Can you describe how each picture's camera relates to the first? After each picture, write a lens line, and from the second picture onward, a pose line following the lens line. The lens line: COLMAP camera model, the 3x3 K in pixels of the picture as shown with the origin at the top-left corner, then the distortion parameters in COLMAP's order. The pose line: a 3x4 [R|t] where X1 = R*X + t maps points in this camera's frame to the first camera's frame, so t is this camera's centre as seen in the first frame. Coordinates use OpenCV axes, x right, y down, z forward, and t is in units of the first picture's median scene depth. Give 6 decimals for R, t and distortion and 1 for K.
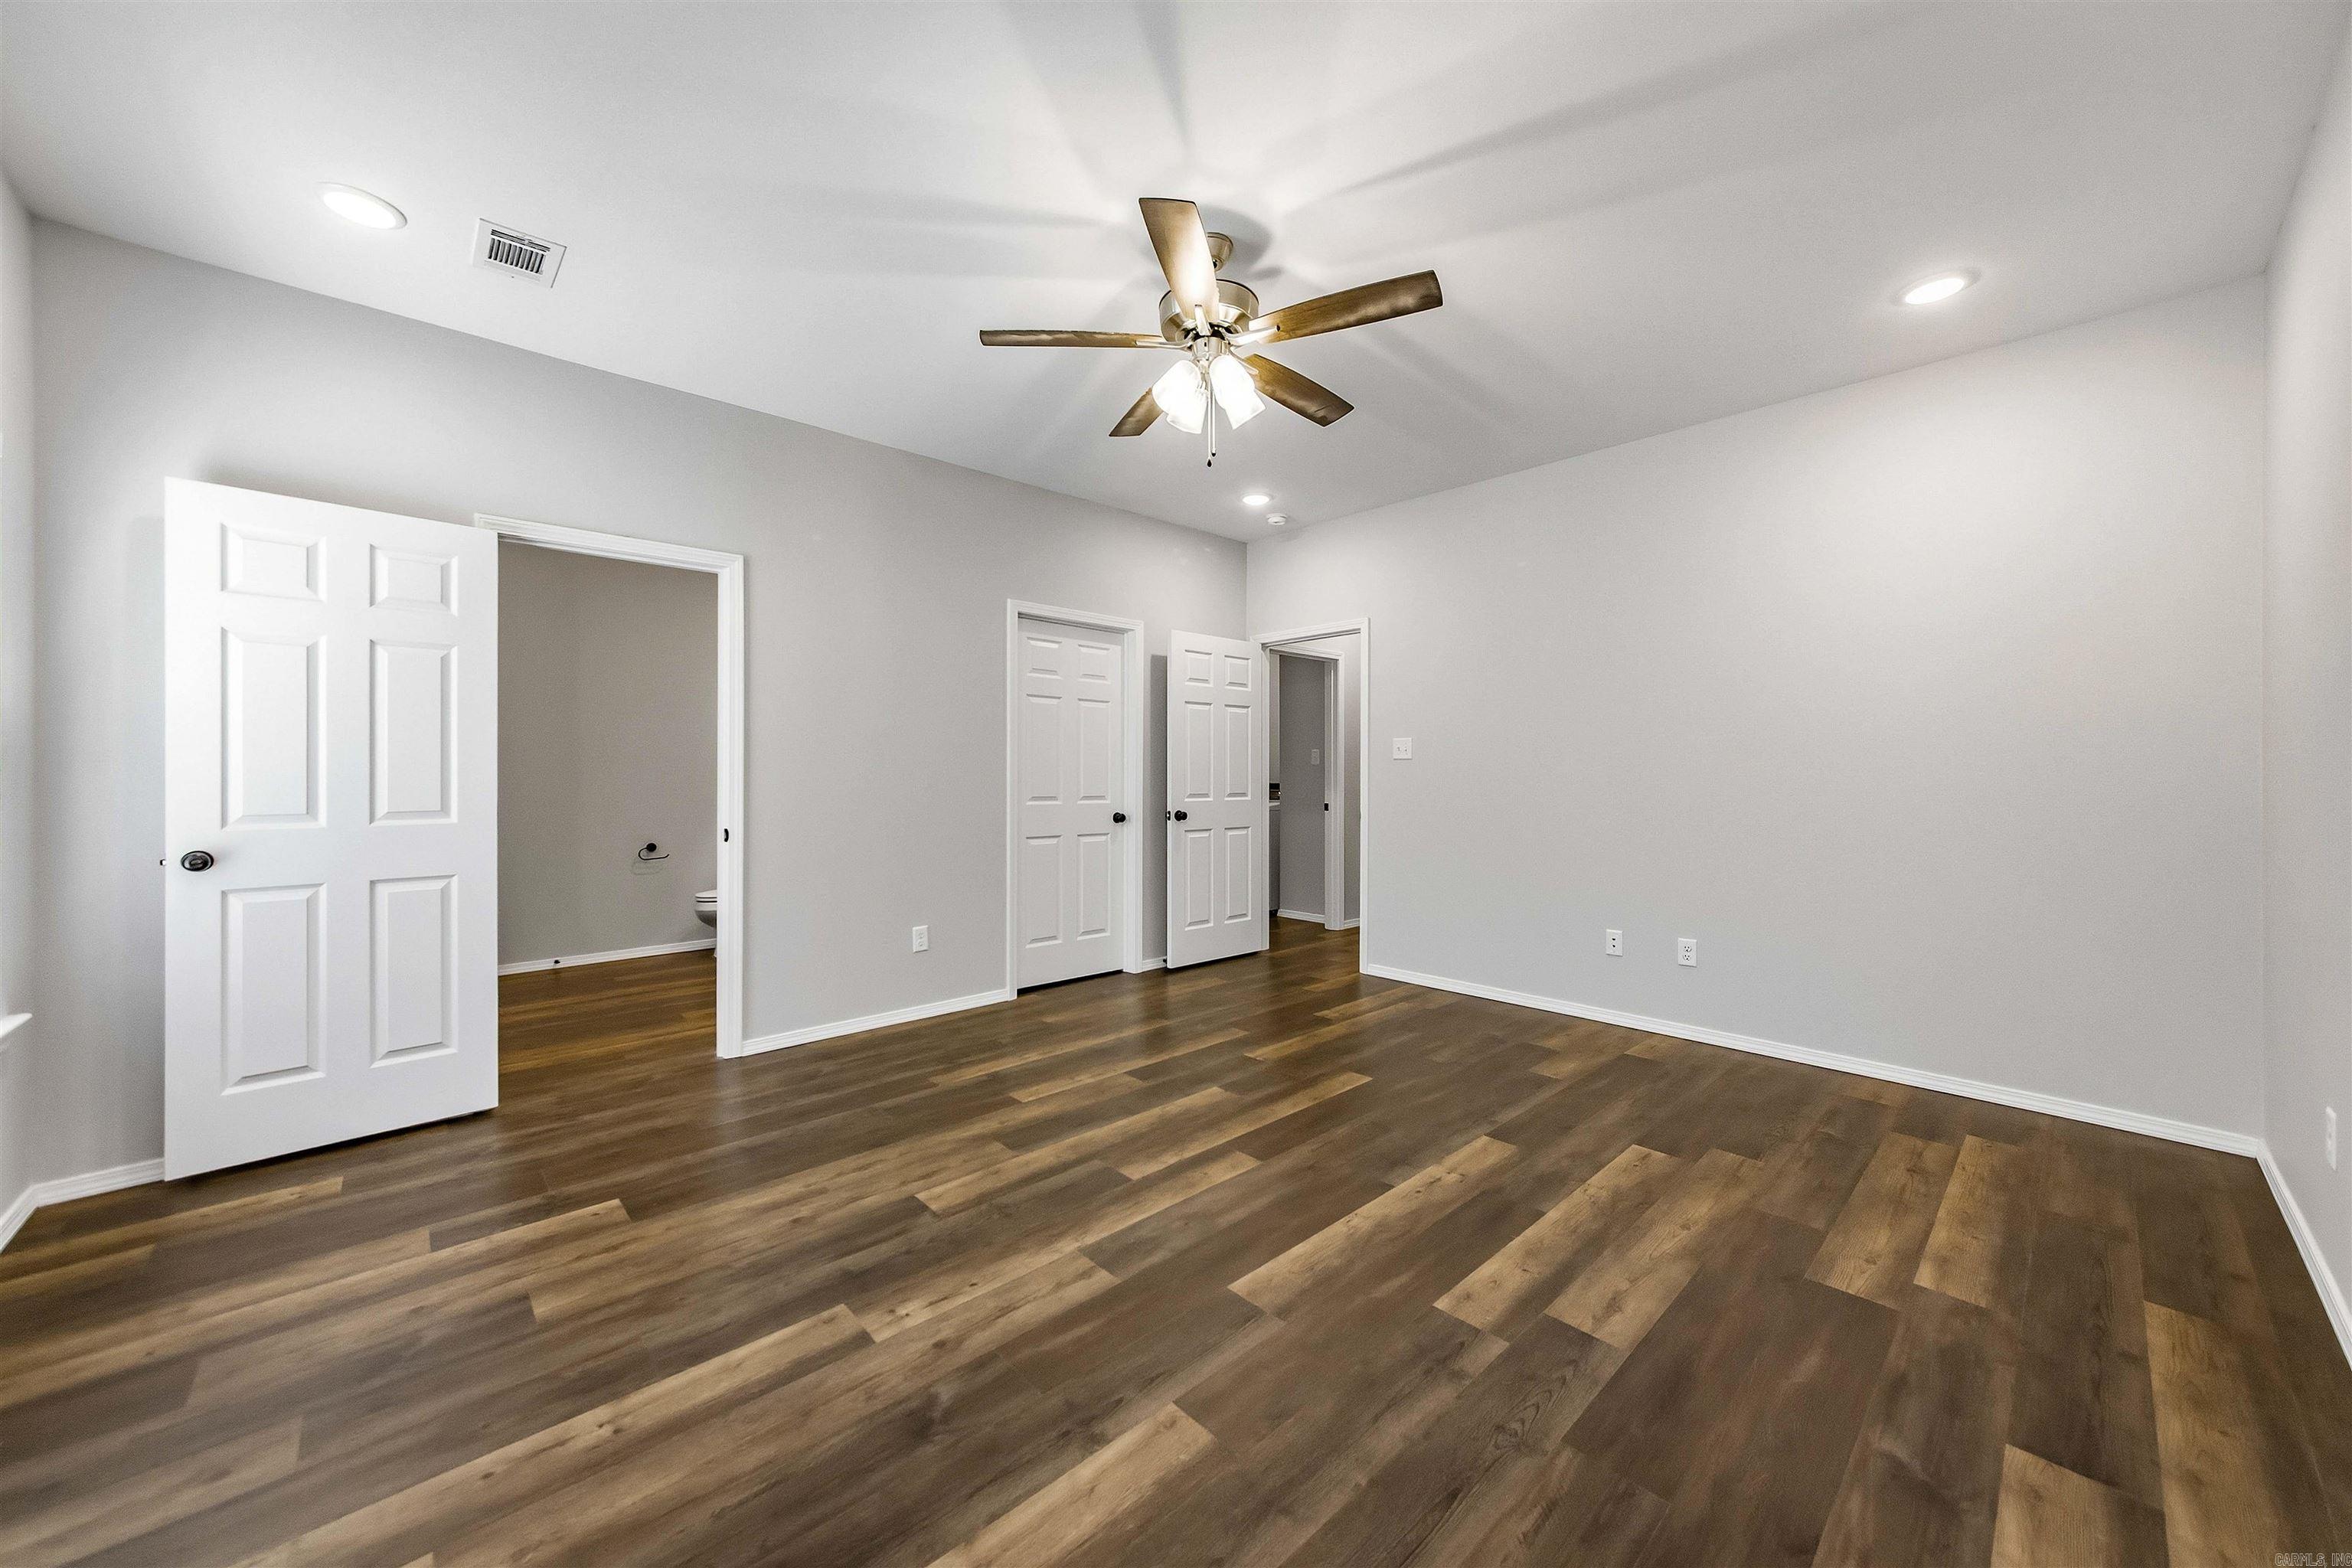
lens RADIAL K [[858.6, 0, 1169.2], [0, 858.6, 778.8], [0, 0, 1]] dist [-0.000461, 0.000829]
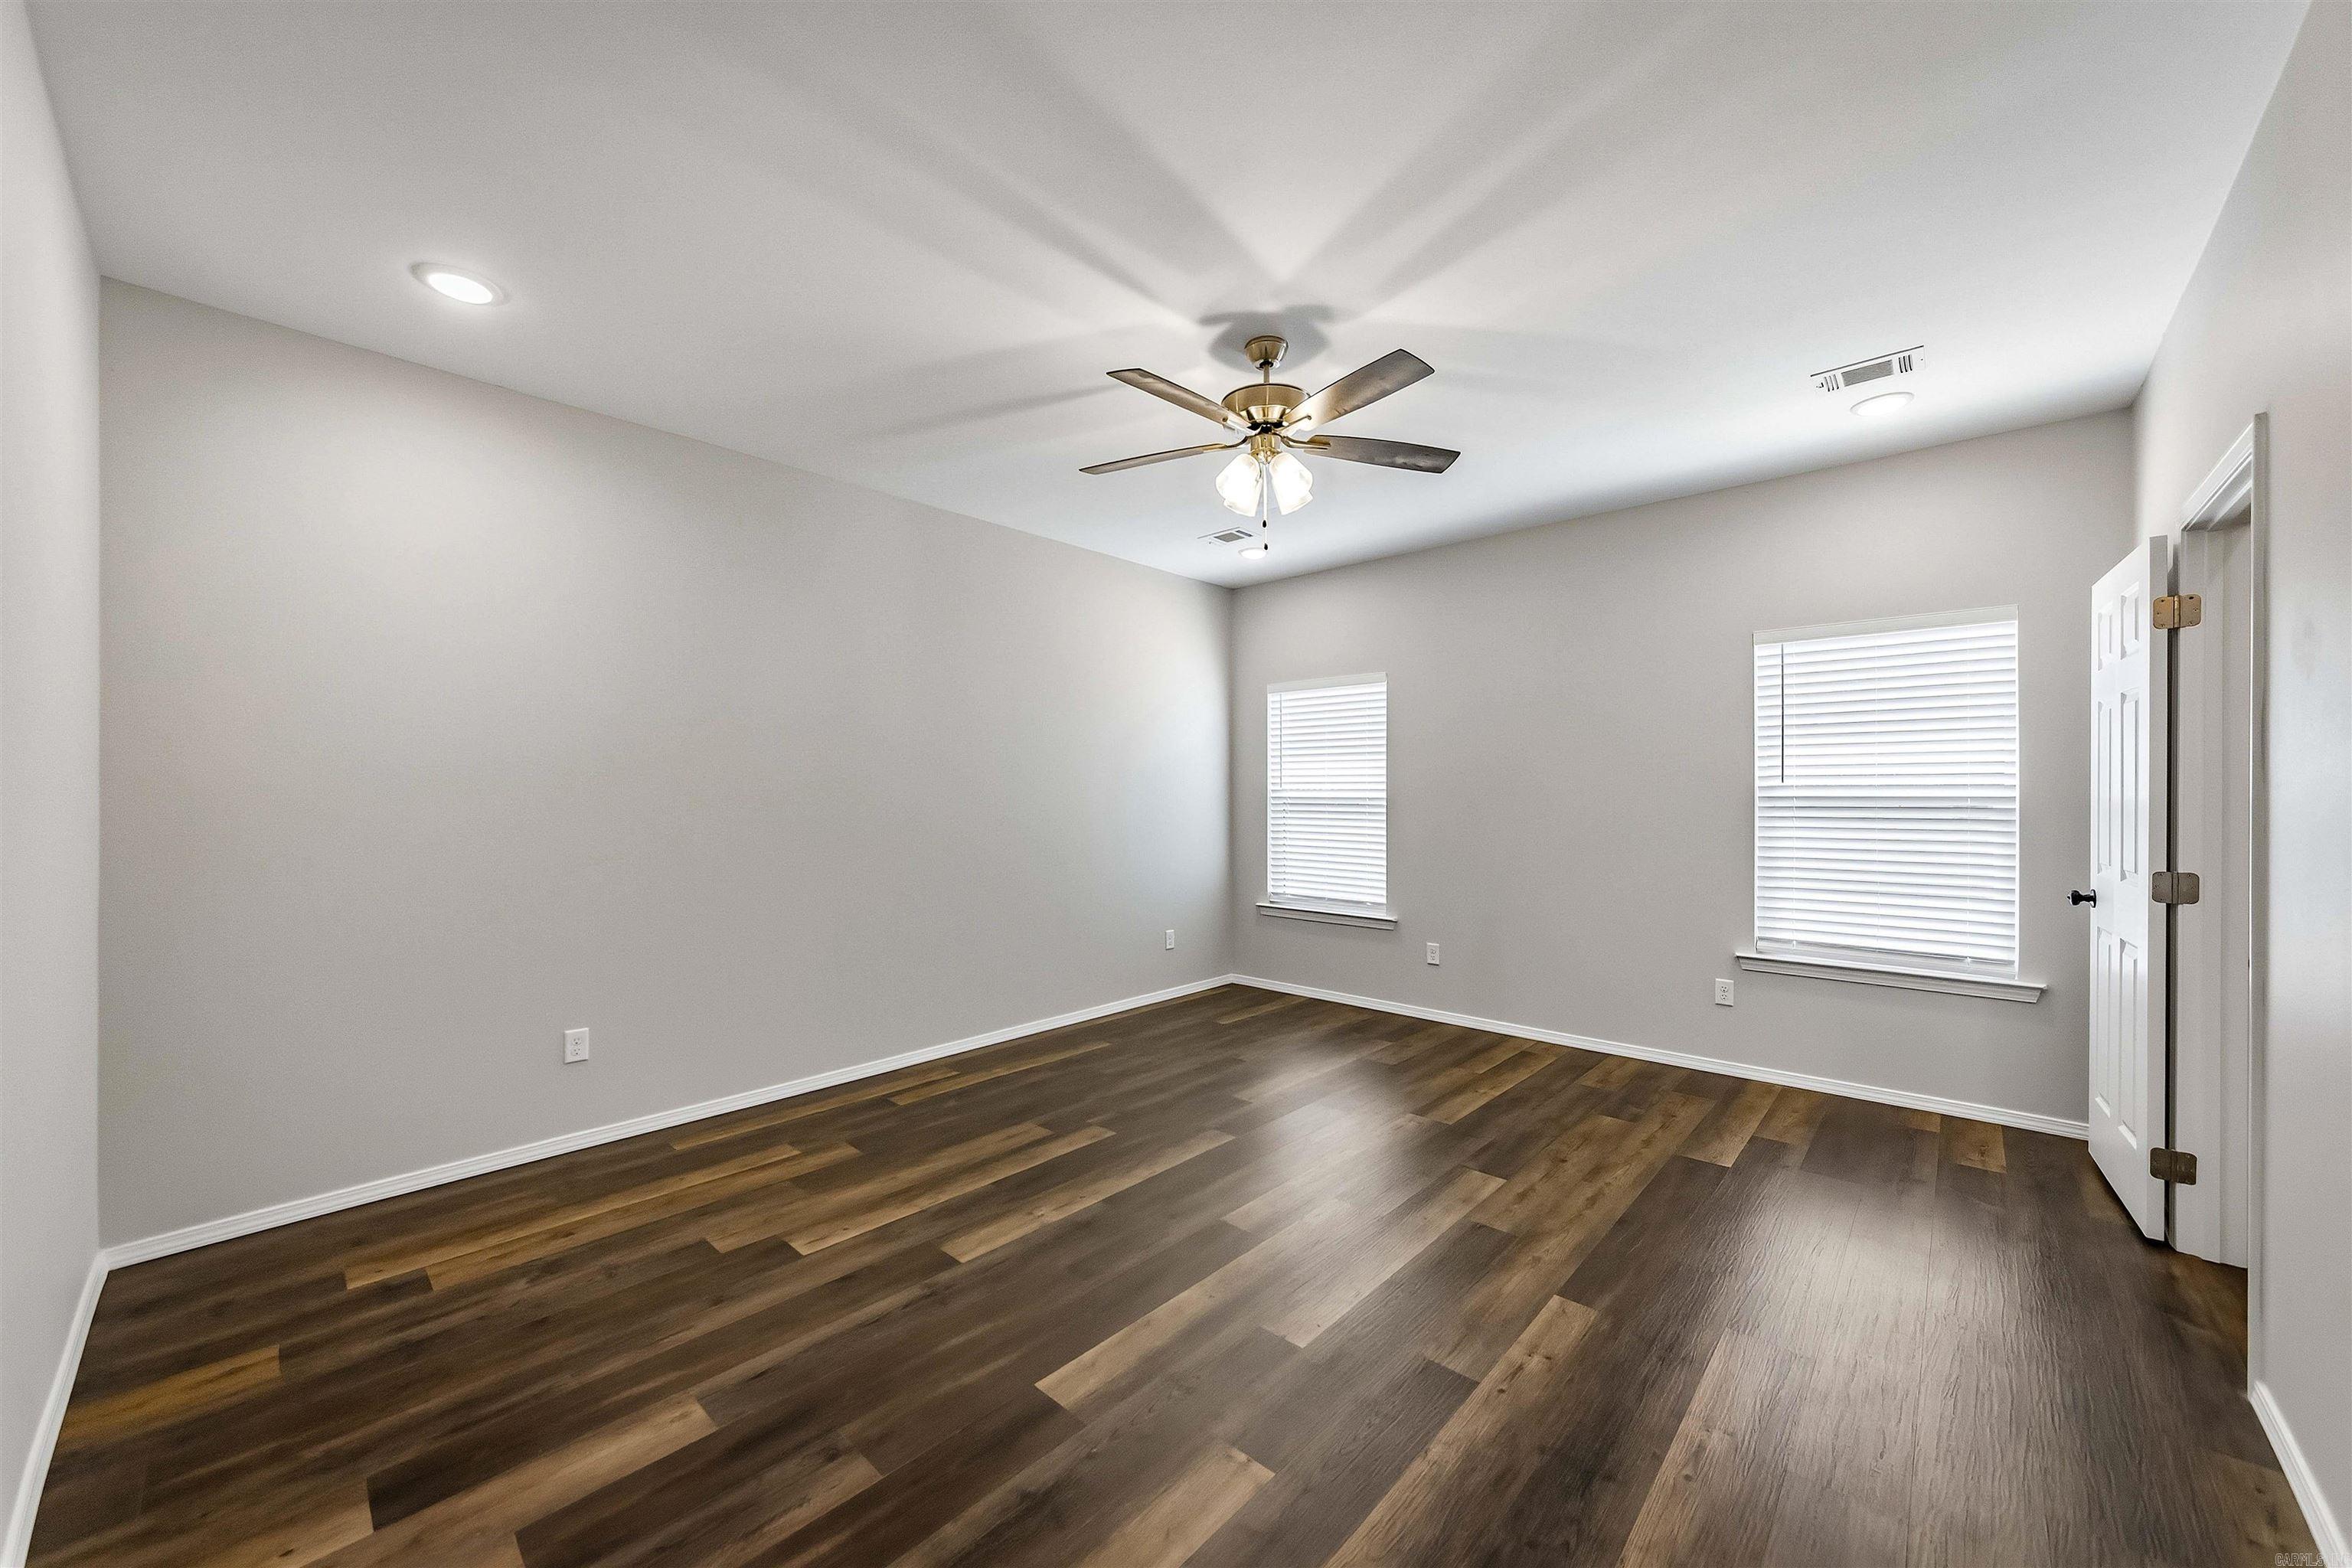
lens RADIAL K [[858.6, 0, 1206.6], [0, 858.6, 796.6], [0, 0, 1]] dist [-0.000461, 0.000829]
pose [[-0.992682, -0.000977, -0.120751, 0.255946], [-0.001671, 0.999983, 0.005648, -0.053586], [0.120743, 0.005809, -0.992667, 2.073476]]
